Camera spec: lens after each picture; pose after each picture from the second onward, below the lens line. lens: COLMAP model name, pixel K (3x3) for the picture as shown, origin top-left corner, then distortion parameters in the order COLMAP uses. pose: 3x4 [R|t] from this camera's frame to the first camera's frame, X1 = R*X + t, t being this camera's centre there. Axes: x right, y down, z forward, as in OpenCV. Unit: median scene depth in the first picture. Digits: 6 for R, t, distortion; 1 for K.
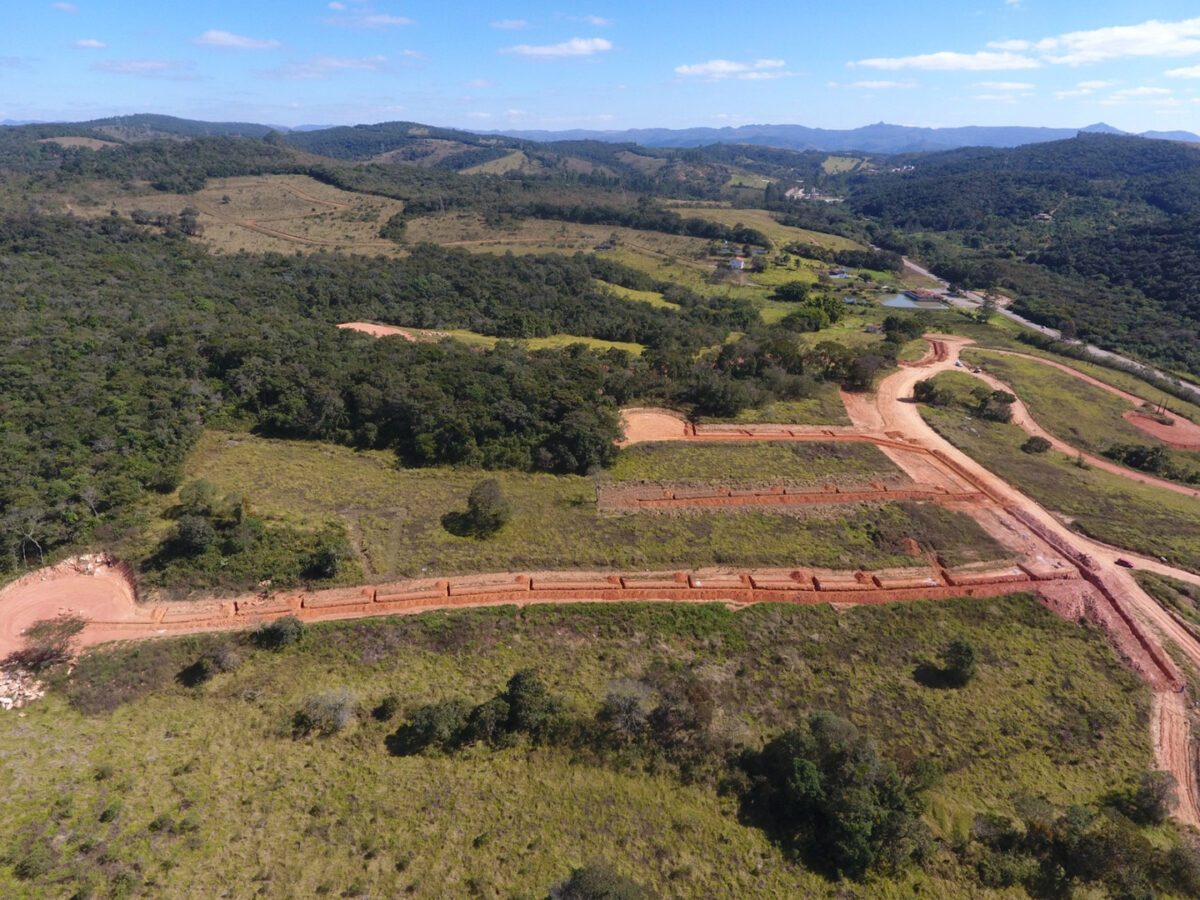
lens RADIAL K [[706.4, 0, 600.7], [0, 706.4, 426.6], [0, 0, 1]] dist [-0.004988, -0.000021]
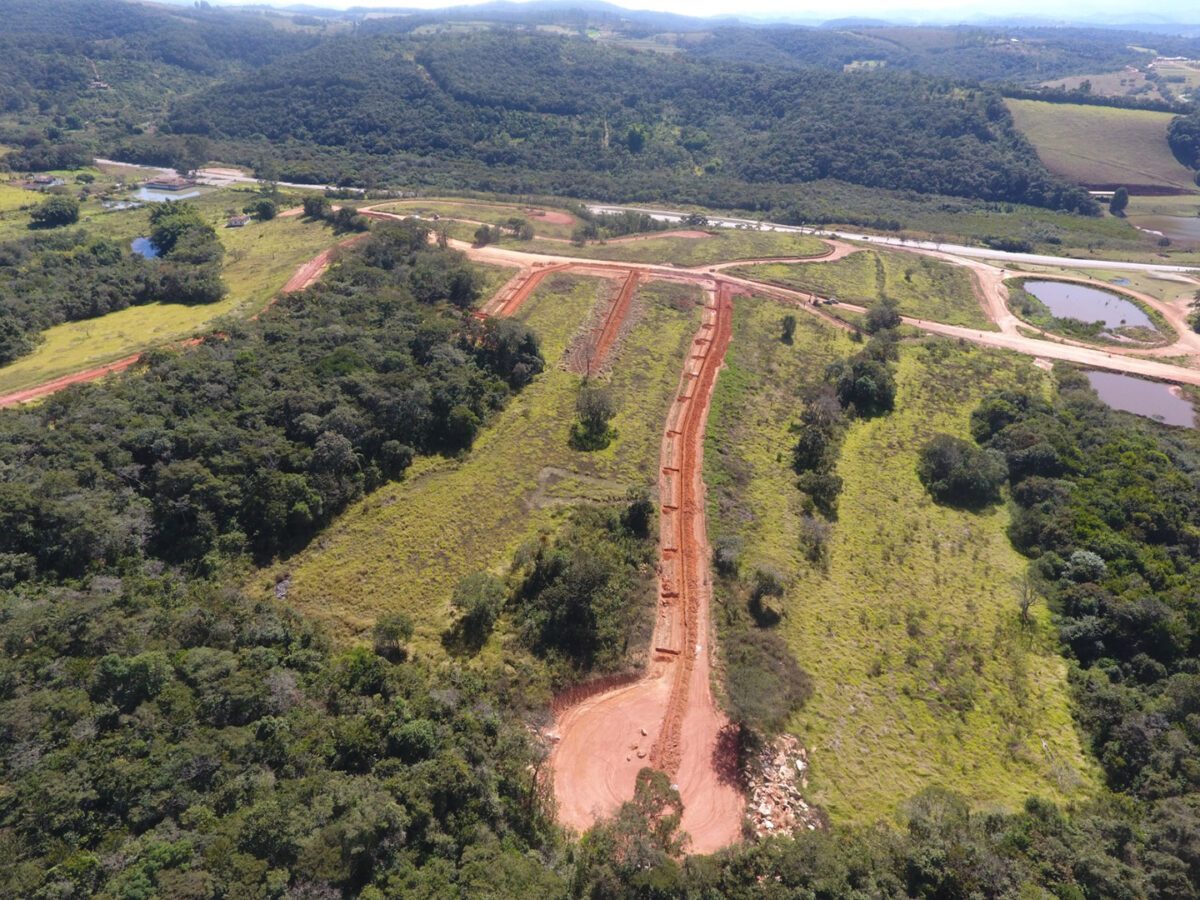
lens RADIAL K [[706.4, 0, 600.7], [0, 706.4, 426.6], [0, 0, 1]] dist [-0.004988, -0.000021]
pose [[0.273816, -0.492582, 0.826068, -0.868614], [0.344321, 0.852171, 0.394015, -0.233783], [-0.898035, 0.176545, 0.402944, 0.489444]]
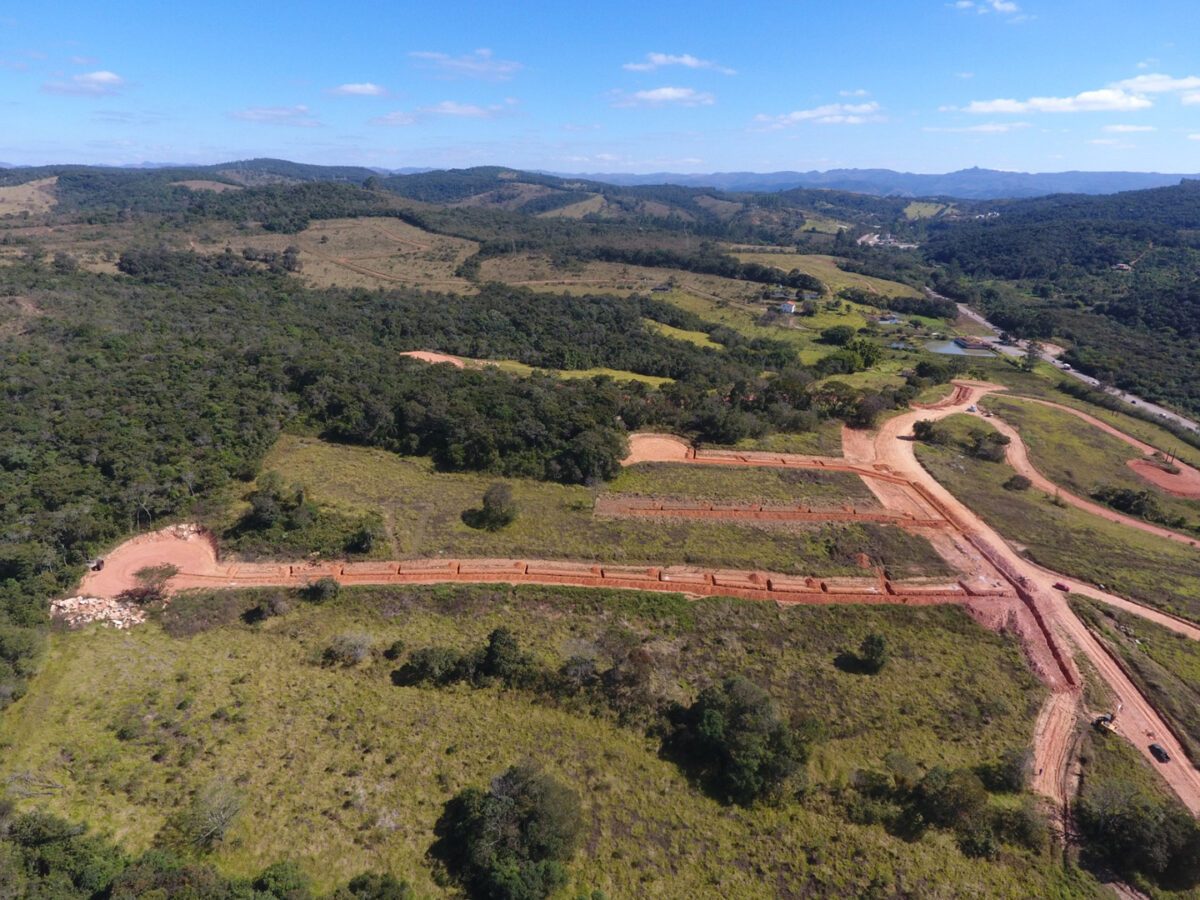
lens RADIAL K [[706.4, 0, 600.7], [0, 706.4, 426.6], [0, 0, 1]] dist [-0.004988, -0.000021]
pose [[0.993421, 0.041670, -0.106665, 0.112558], [-0.047255, 0.997612, -0.050379, 0.027640], [0.104311, 0.055088, 0.993018, -0.149145]]
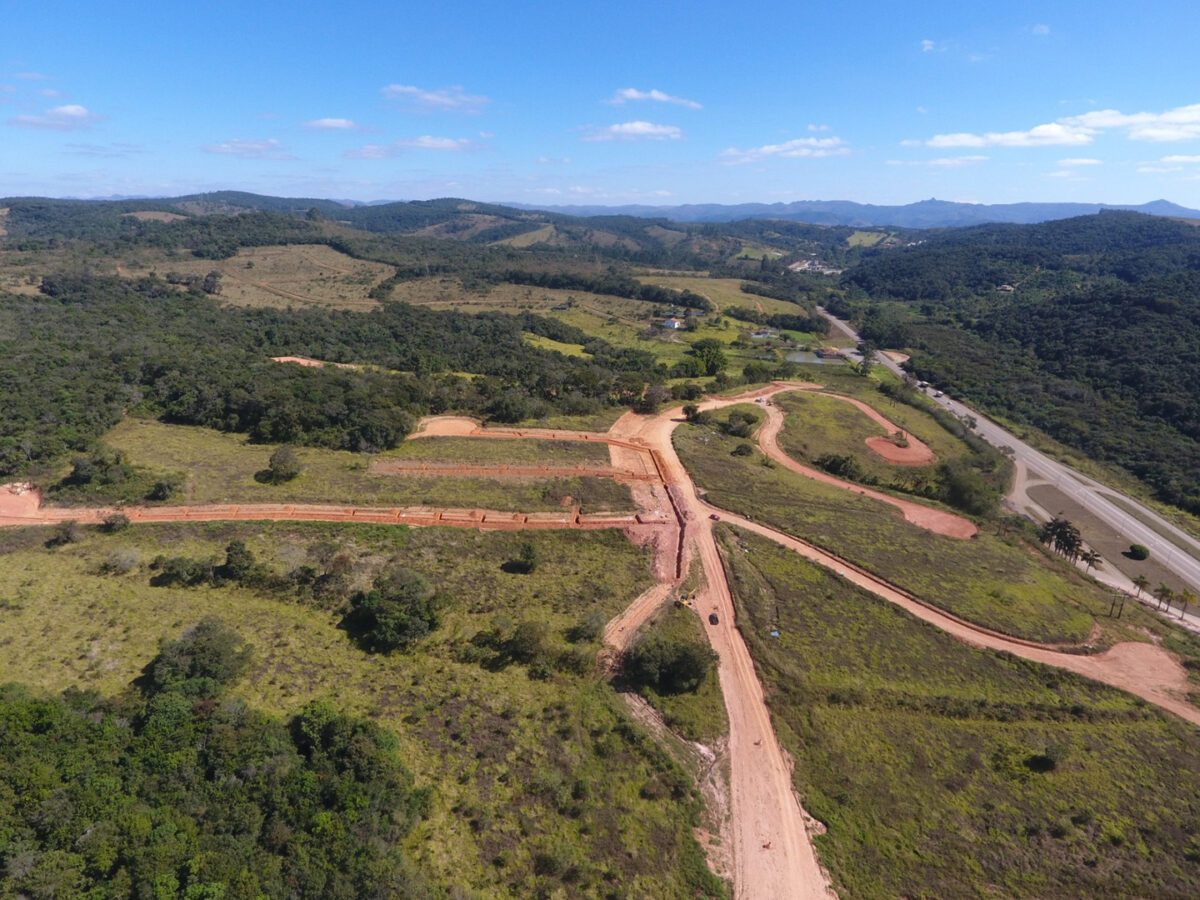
lens RADIAL K [[706.4, 0, 600.7], [0, 706.4, 426.6], [0, 0, 1]] dist [-0.004988, -0.000021]
pose [[0.996734, 0.026176, -0.076399, 0.512455], [-0.033219, 0.995166, -0.092422, 0.125292], [0.073611, 0.094658, 0.992785, -0.349374]]
